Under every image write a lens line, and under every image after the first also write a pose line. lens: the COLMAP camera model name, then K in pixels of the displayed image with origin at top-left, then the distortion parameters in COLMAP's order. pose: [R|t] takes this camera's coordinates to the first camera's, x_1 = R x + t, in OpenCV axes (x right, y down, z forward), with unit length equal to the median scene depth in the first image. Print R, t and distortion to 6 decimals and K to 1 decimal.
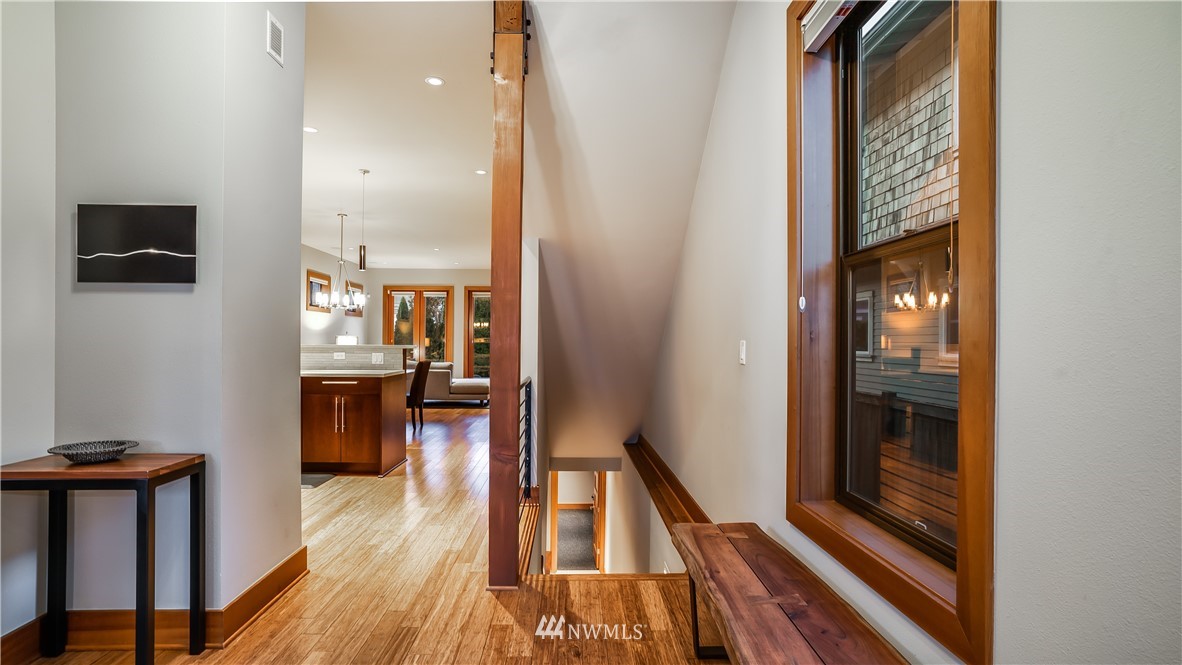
lens RADIAL K [[595.0, 0, 584.1], [0, 595.0, 339.8], [0, 0, 1]] dist [-0.030870, 0.009432]
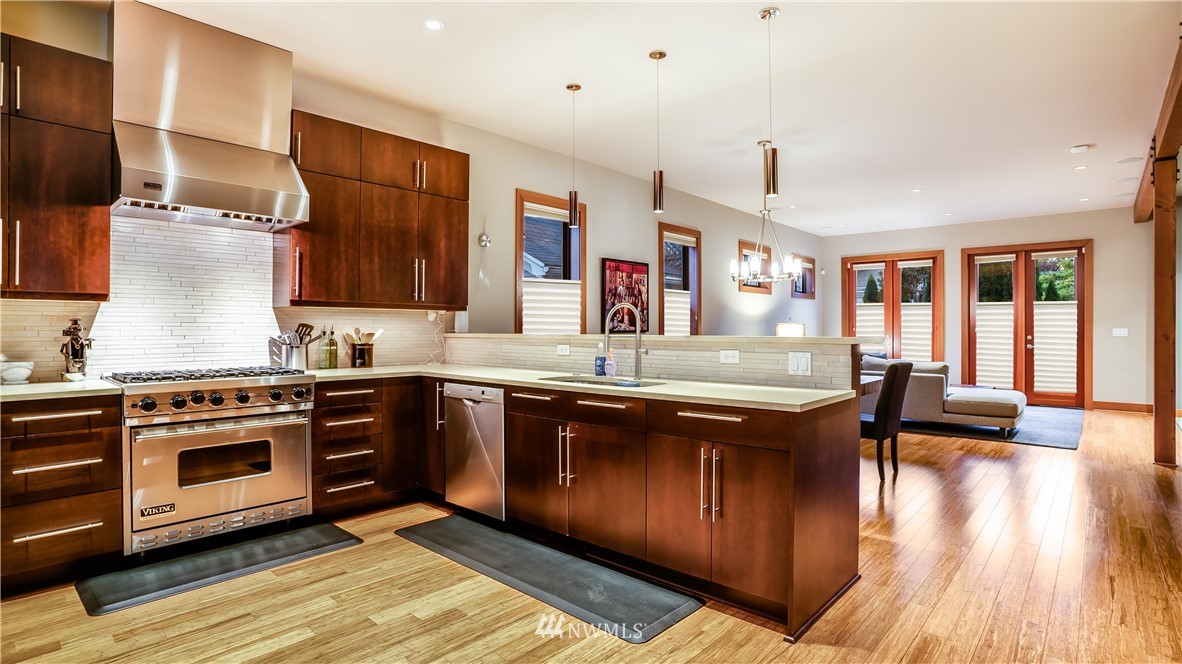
lens RADIAL K [[595.0, 0, 592.2], [0, 595.0, 329.0], [0, 0, 1]] dist [-0.030870, 0.009432]
pose [[0.735727, -0.009488, -0.677212, -0.069084], [0.010175, 0.999944, -0.002954, 0.000338], [0.677202, -0.004717, 0.735782, 0.260881]]
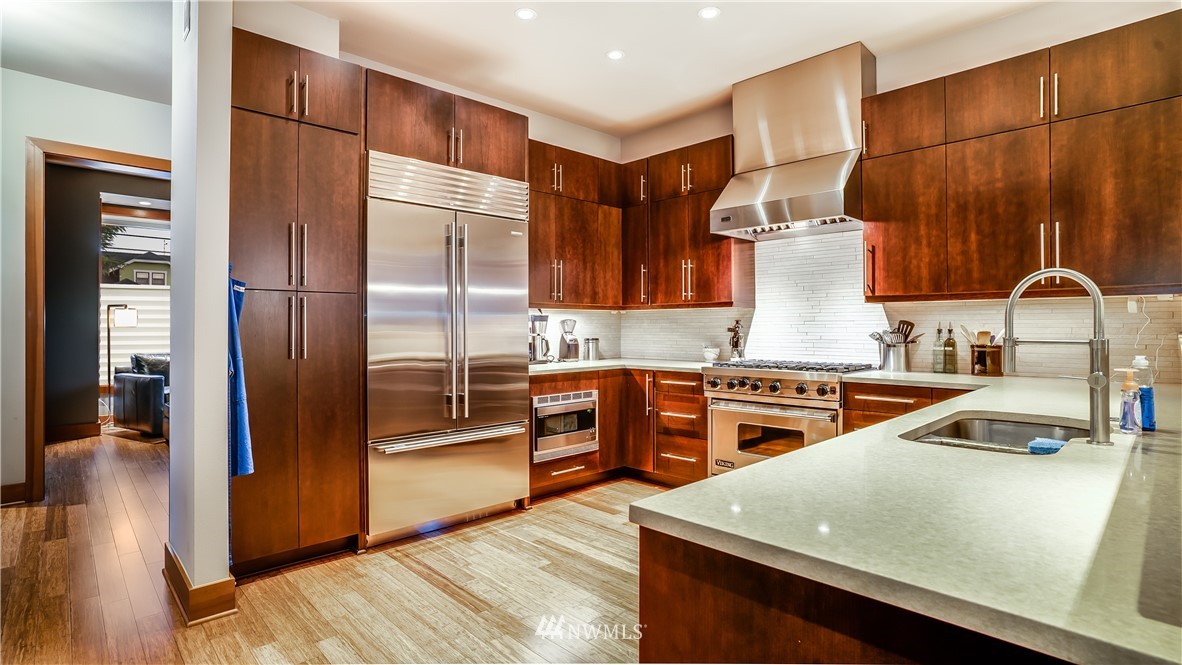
lens RADIAL K [[595.0, 0, 565.3], [0, 595.0, 311.7], [0, 0, 1]] dist [-0.030870, 0.009432]
pose [[-0.749567, -0.021540, -0.661577, -0.084856], [0.000386, 0.999456, -0.032979, -0.000017], [0.661928, -0.024975, -0.749151, 0.520839]]
